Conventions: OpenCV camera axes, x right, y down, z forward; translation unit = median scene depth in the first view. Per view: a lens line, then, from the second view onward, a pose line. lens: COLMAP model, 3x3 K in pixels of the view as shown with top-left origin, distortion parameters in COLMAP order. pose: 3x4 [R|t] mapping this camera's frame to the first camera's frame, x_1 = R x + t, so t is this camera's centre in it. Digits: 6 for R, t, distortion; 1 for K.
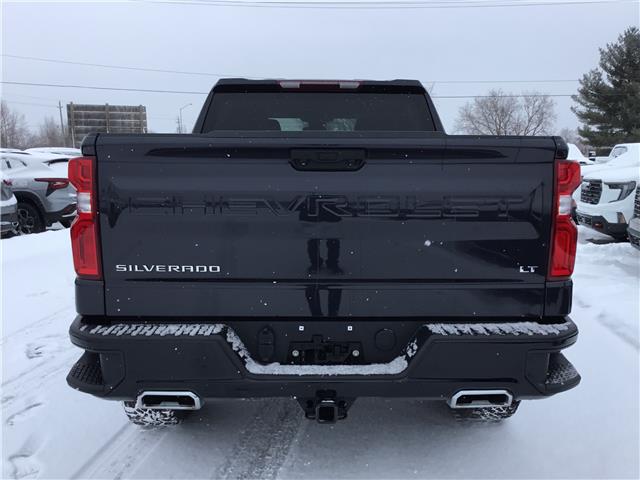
lens RADIAL K [[576.4, 0, 320.9], [0, 576.4, 243.3], [0, 0, 1]] dist [0.046803, -0.065809]
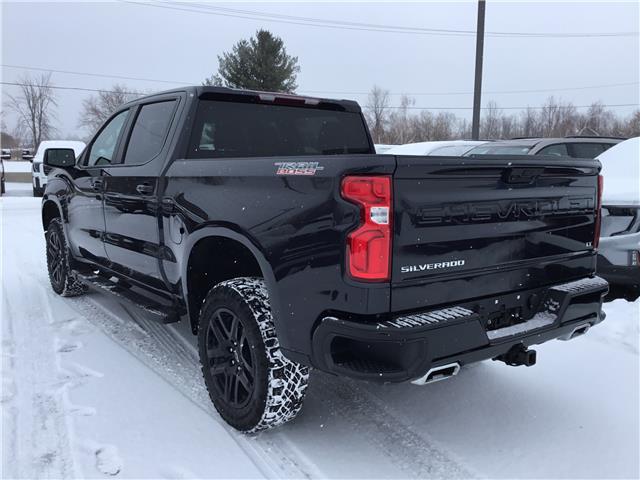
lens RADIAL K [[576.4, 0, 322.3], [0, 576.4, 245.3], [0, 0, 1]] dist [0.046803, -0.065809]
pose [[0.810491, -0.077507, 0.580600, -0.525703], [0.071894, 0.996876, 0.032716, -0.025915], [-0.581322, 0.015226, 0.813531, 0.066643]]
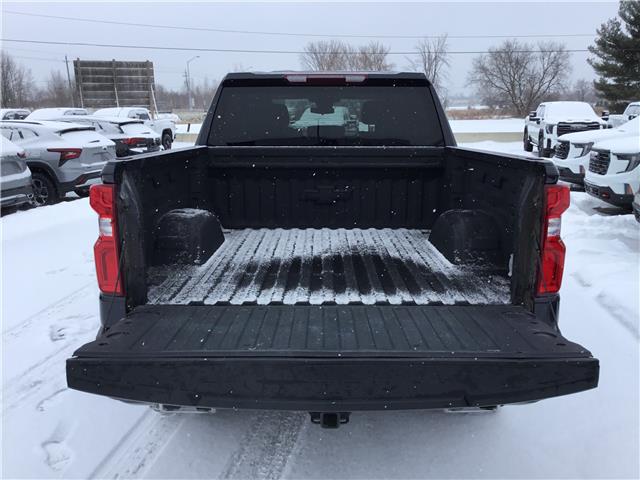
lens RADIAL K [[576.4, 0, 321.3], [0, 576.4, 241.5], [0, 0, 1]] dist [0.046803, -0.065809]
pose [[0.999859, -0.001936, -0.016689, 0.005276], [0.003167, 0.997249, 0.074052, -0.054926], [0.016499, -0.074094, 0.997115, -0.032879]]
